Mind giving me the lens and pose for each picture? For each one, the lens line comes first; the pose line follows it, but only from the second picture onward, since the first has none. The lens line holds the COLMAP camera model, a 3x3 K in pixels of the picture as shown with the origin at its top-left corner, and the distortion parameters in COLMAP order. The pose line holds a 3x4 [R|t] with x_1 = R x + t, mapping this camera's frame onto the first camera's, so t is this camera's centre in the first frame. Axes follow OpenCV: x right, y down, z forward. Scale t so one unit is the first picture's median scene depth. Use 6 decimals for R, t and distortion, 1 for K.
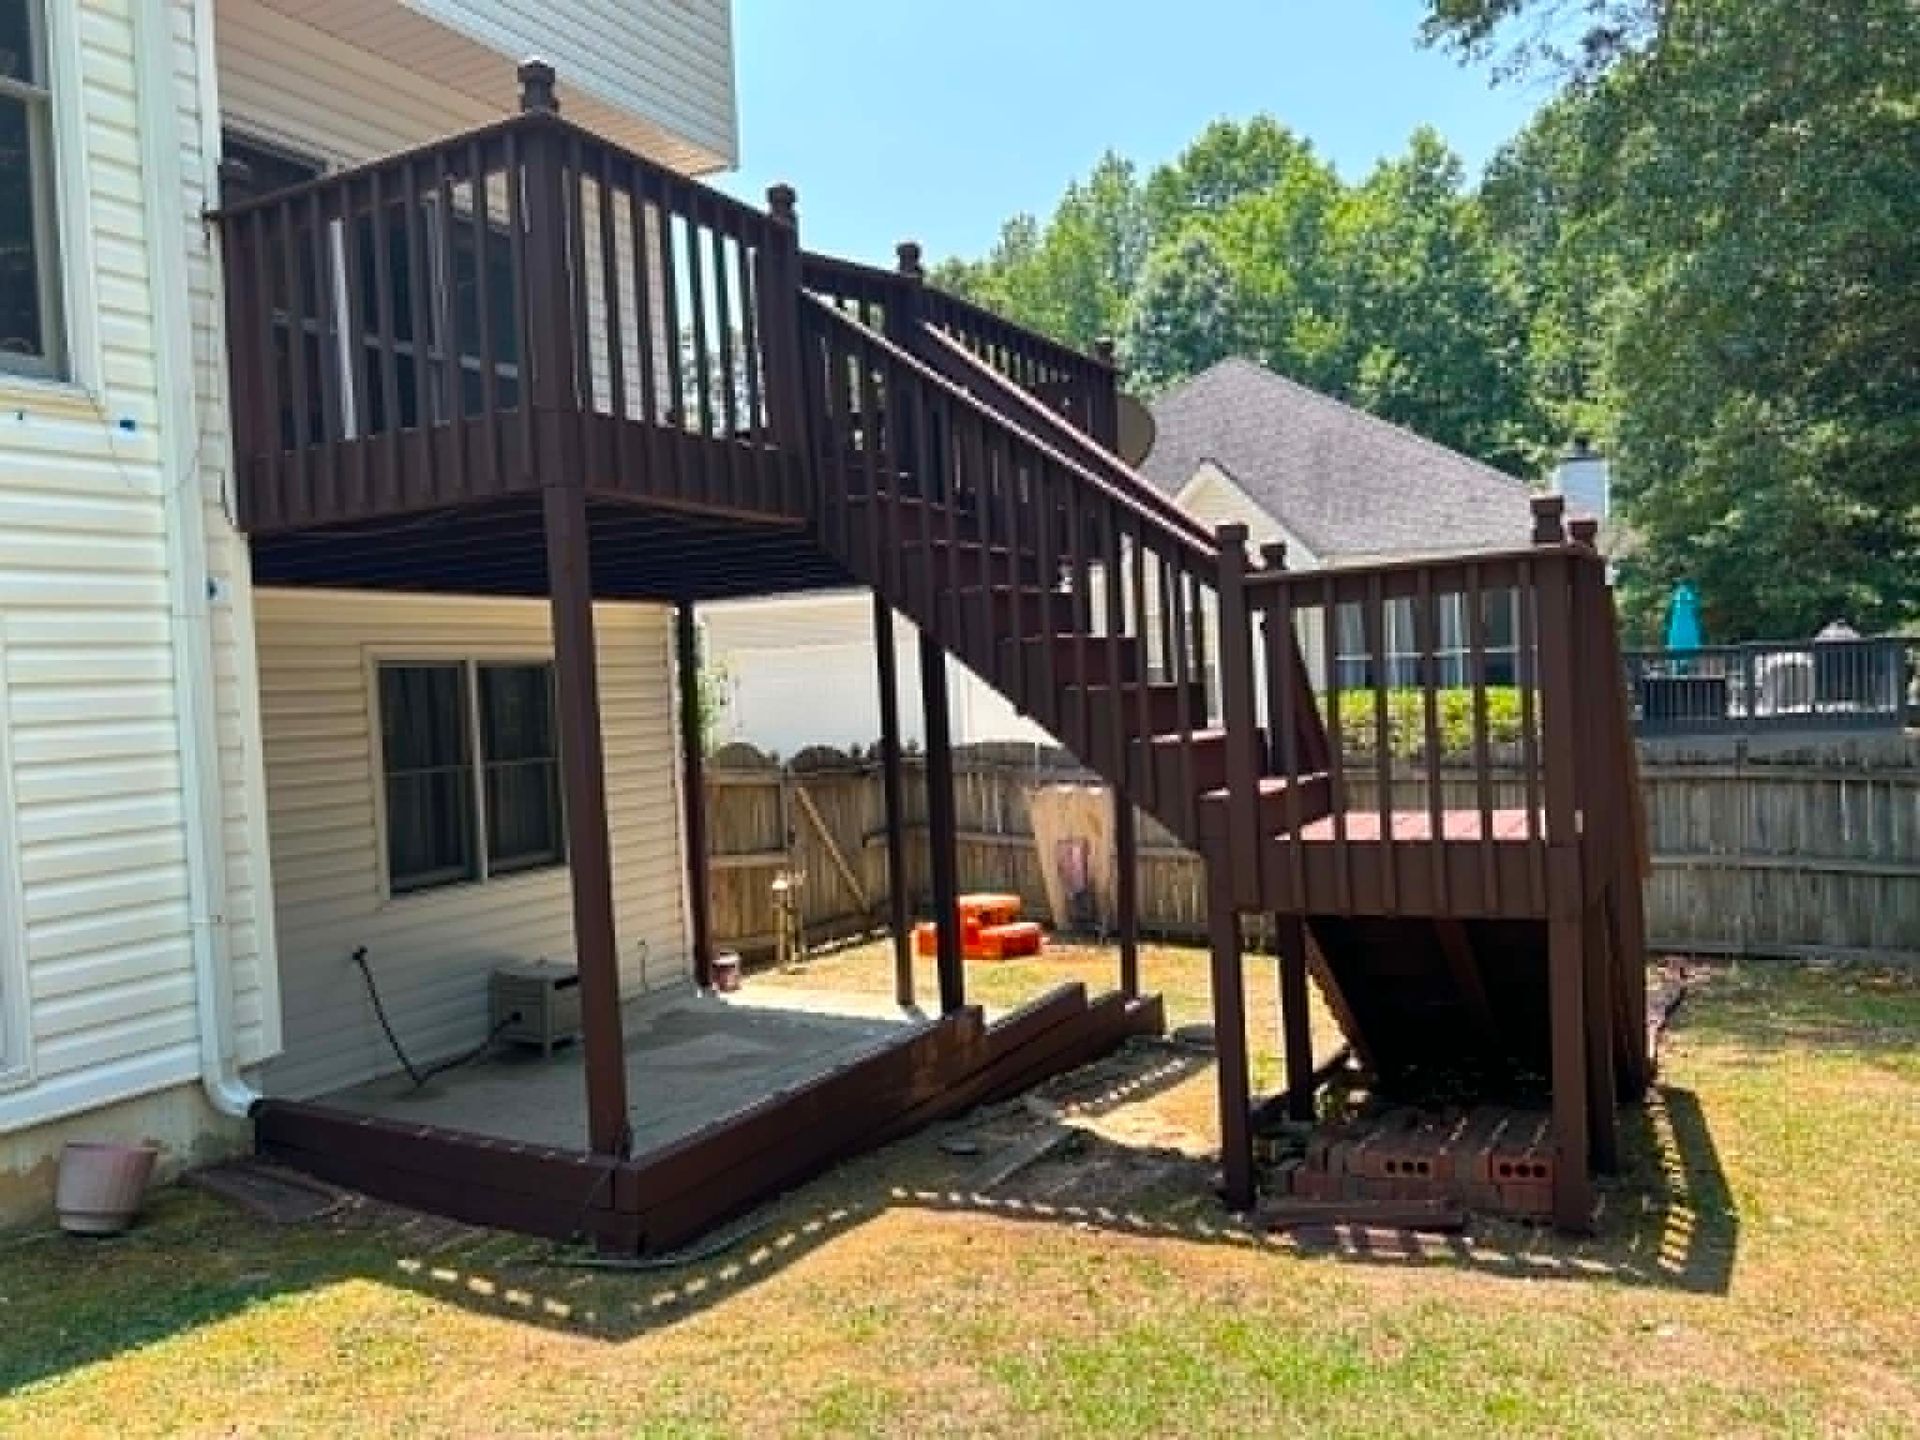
lens RADIAL K [[1453.5, 0, 960.0], [0, 1453.5, 720.0], [0, 0, 1]] dist [0.010321, 0.001136]
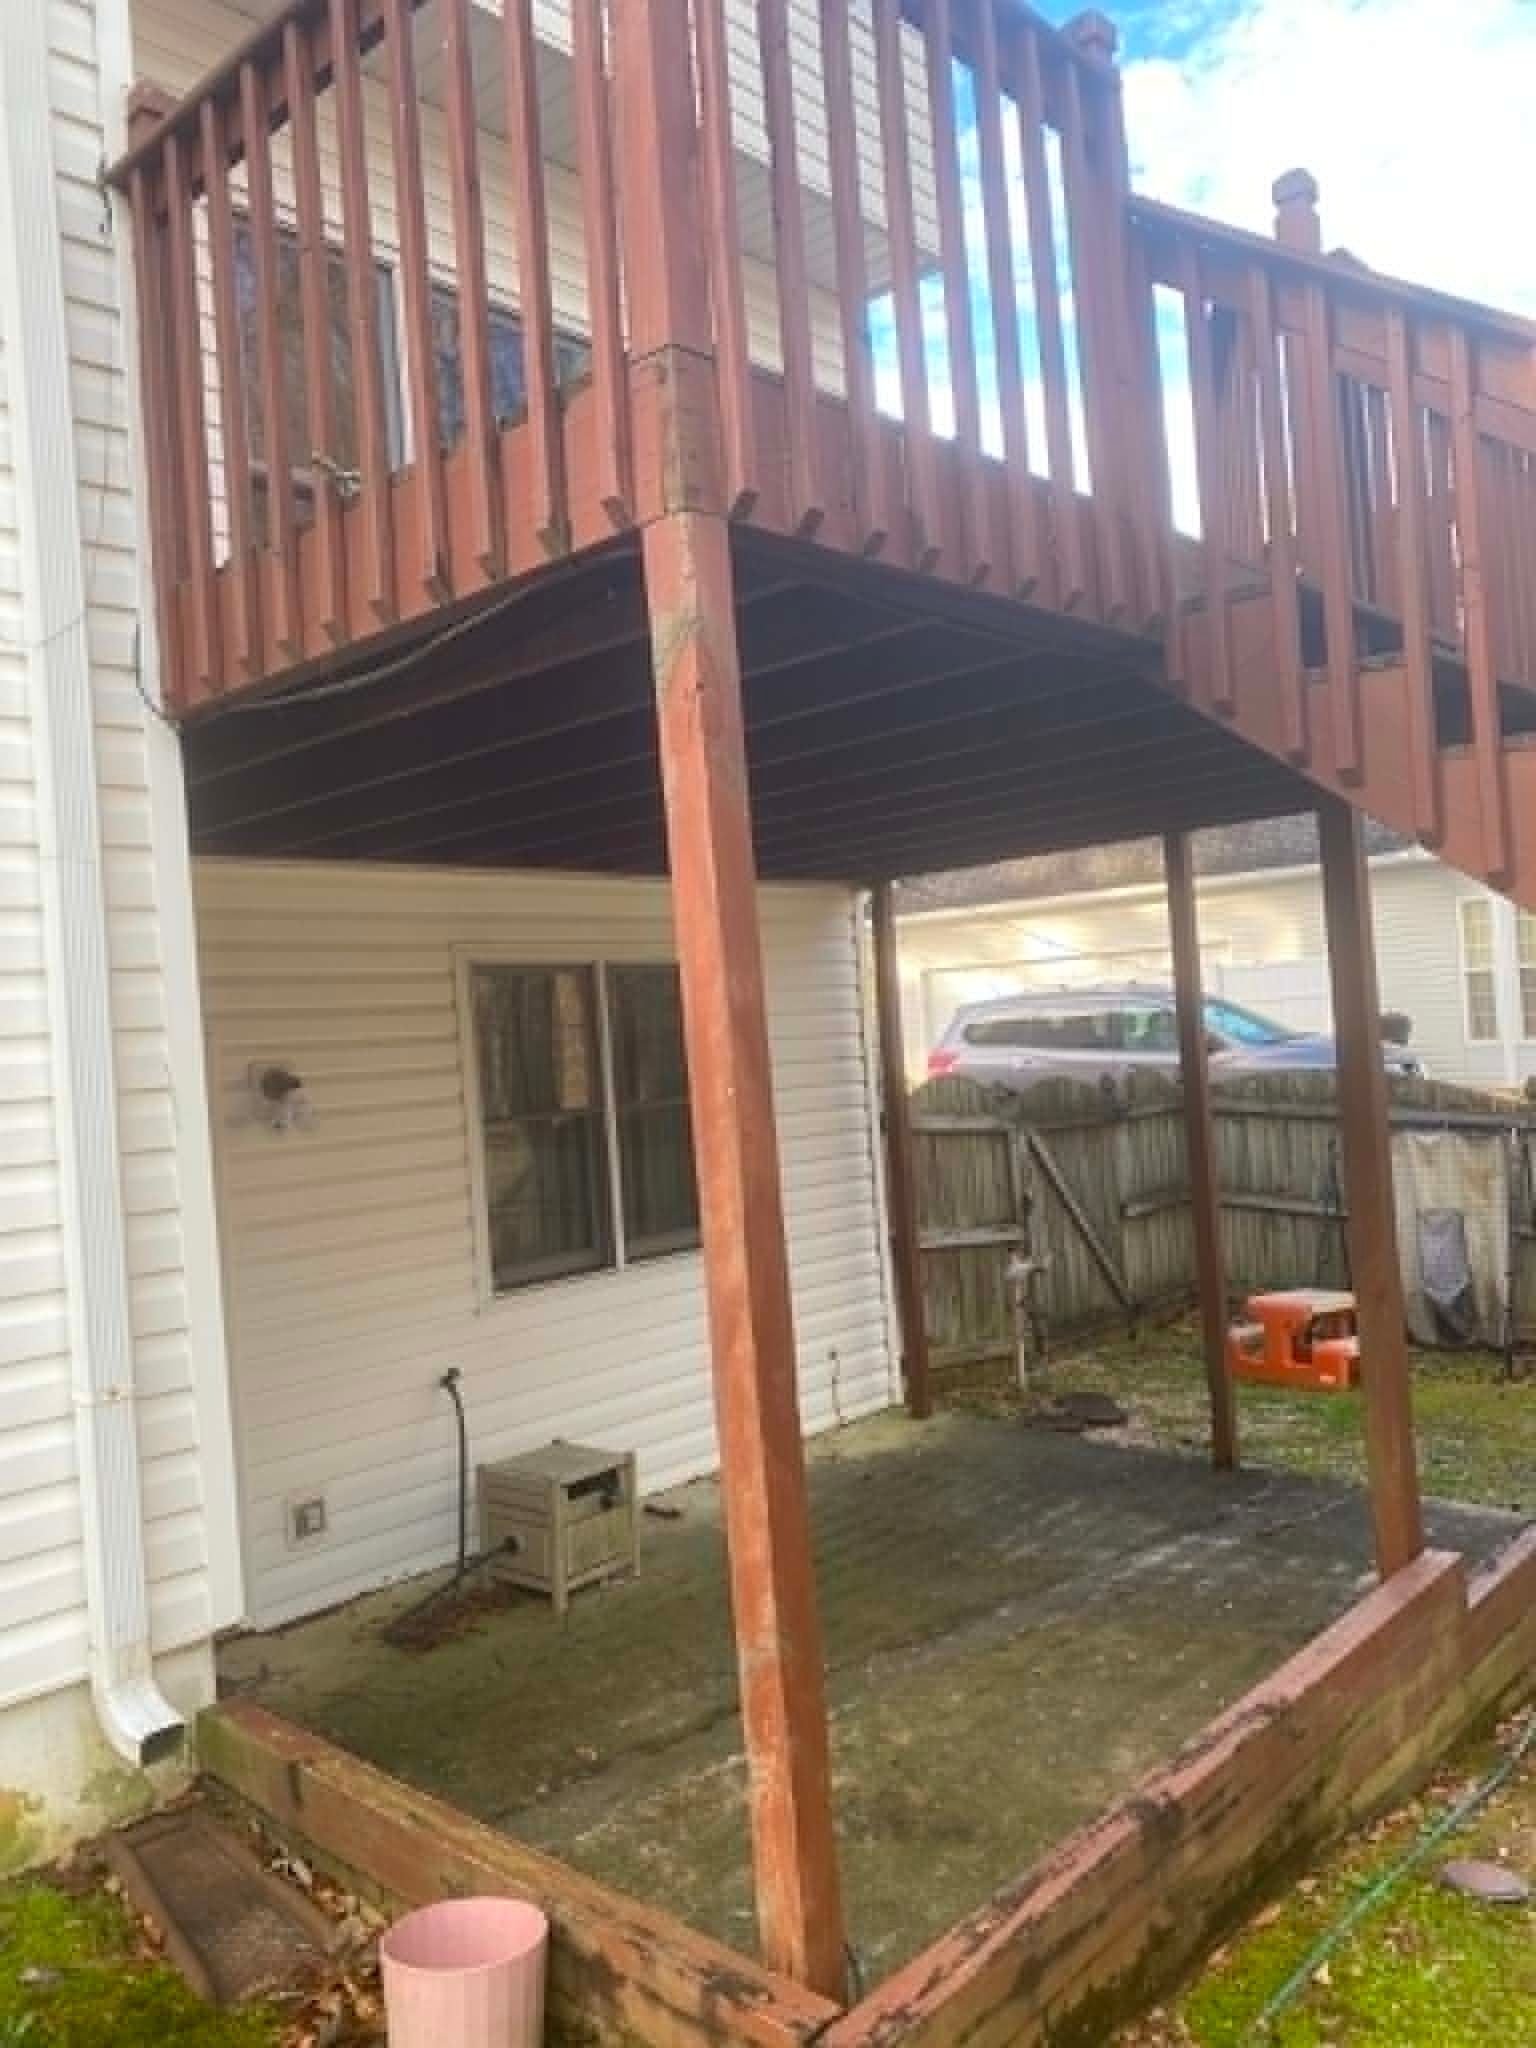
lens RADIAL K [[1550.4, 0, 768.0], [0, 1550.4, 1024.0], [0, 0, 1]] dist [0.010321, 0.001136]
pose [[0.969632, -0.019167, -0.243817, -0.070995], [0.014500, 0.999676, -0.020925, 0.006101], [0.244139, 0.016754, 0.969596, 0.290862]]
